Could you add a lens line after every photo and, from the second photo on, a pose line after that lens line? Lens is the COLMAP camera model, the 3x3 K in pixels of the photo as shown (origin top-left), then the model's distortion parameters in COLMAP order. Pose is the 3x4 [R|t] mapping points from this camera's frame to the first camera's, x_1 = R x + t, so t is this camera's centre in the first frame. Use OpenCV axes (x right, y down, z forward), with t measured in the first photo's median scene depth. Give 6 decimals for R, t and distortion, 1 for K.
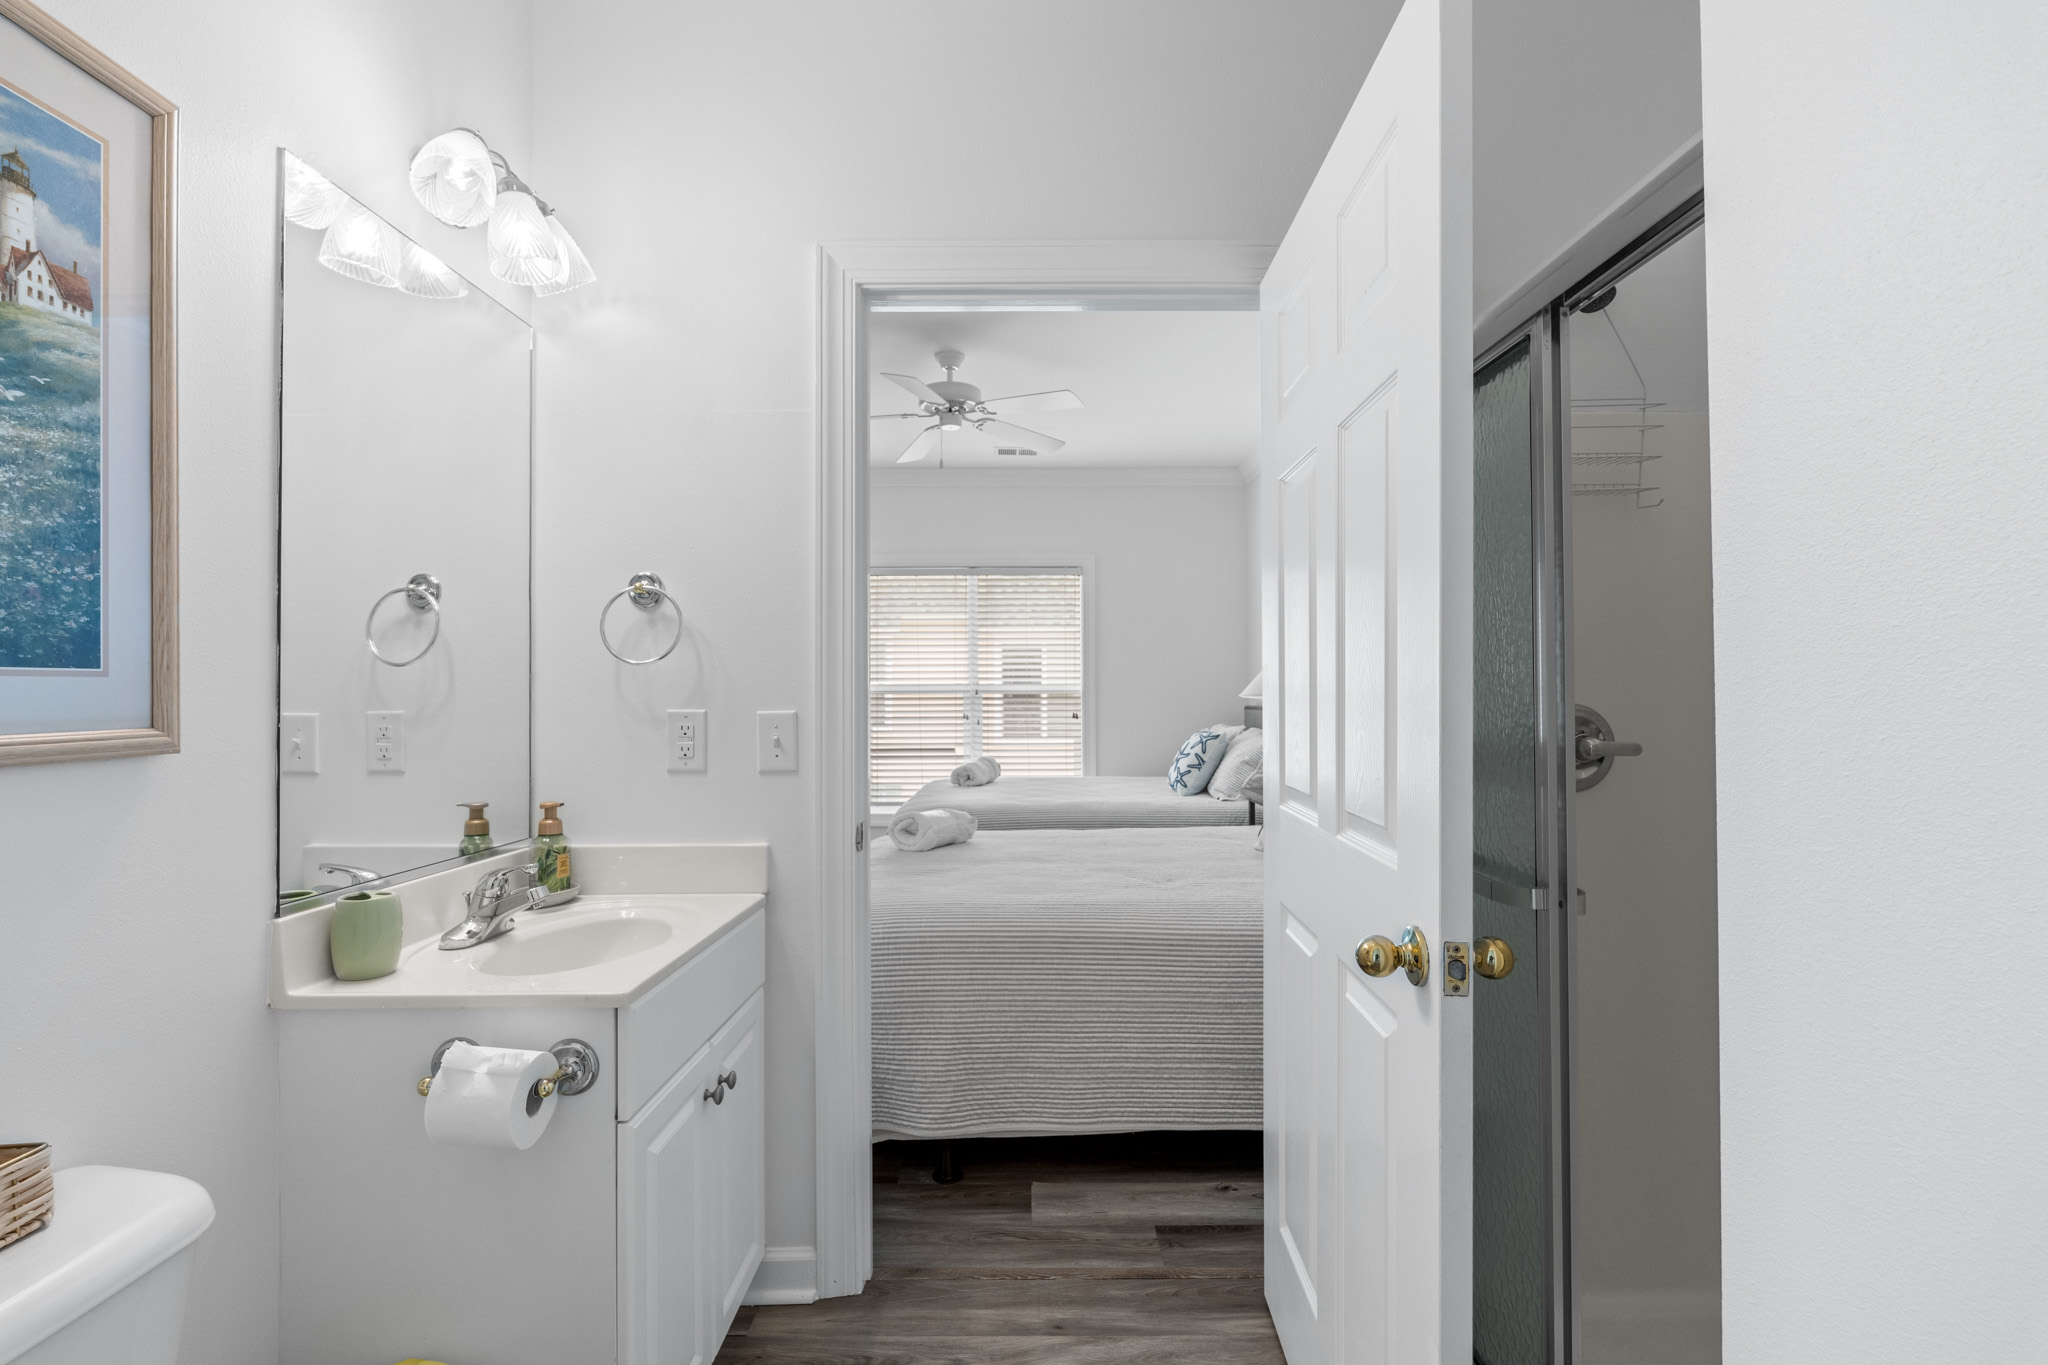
lens RADIAL K [[923.1, 0, 1025.1], [0, 923.1, 691.3], [0, 0, 1]] dist [0.001984, 0.000252]
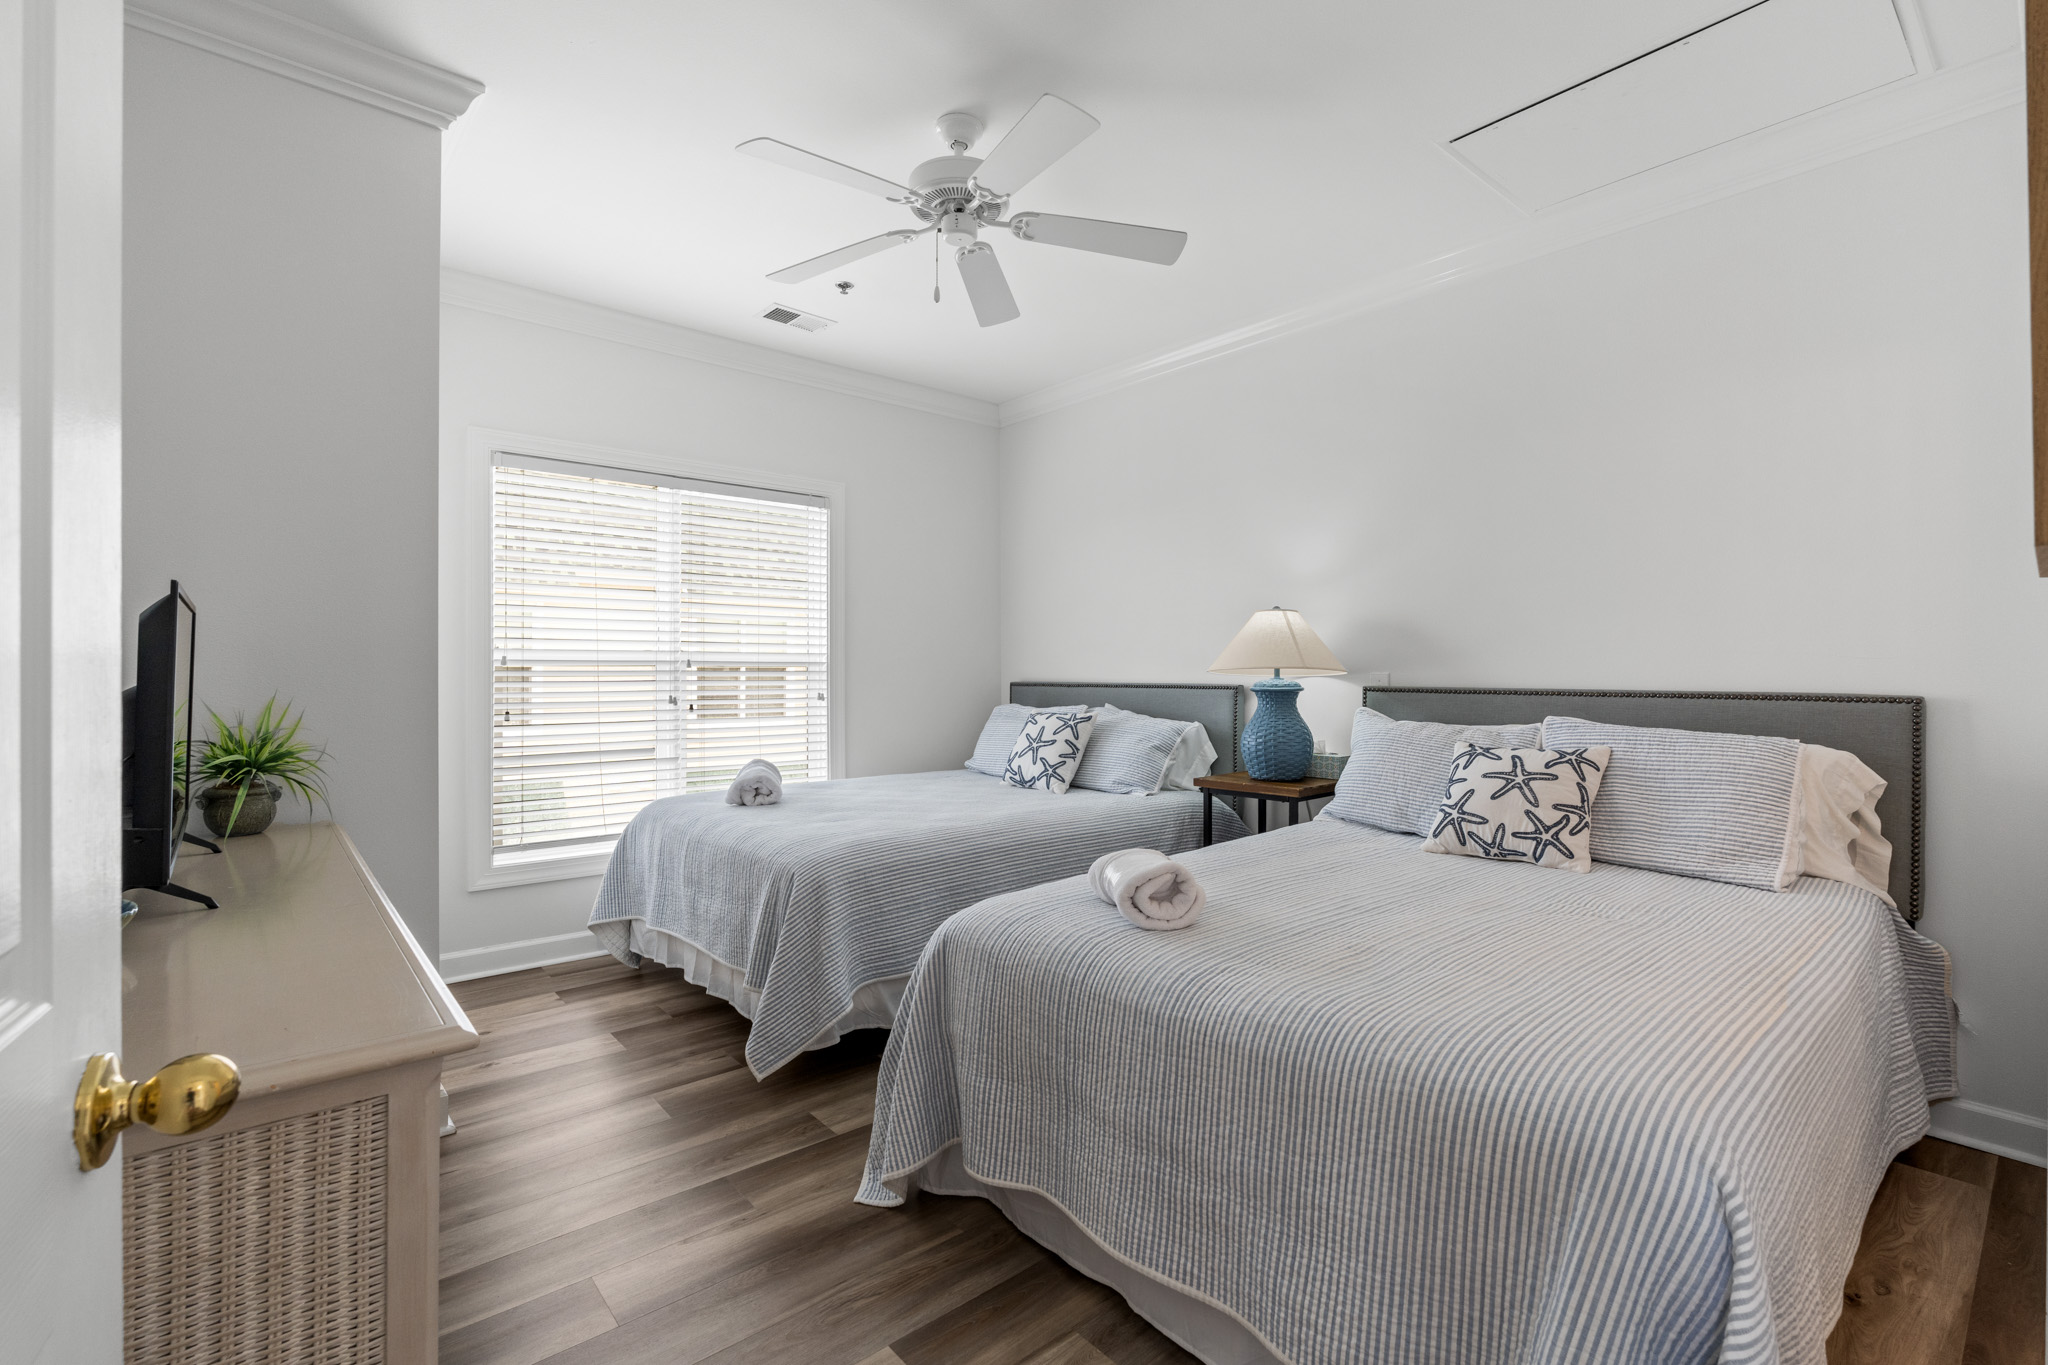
lens RADIAL K [[923.1, 0, 1030.0], [0, 923.1, 674.9], [0, 0, 1]] dist [0.001984, 0.000252]
pose [[0.740668, 0.003978, 0.671860, -0.319387], [-0.007041, 0.999974, 0.001841, 0.006840], [-0.671835, -0.006095, 0.740676, 0.339444]]
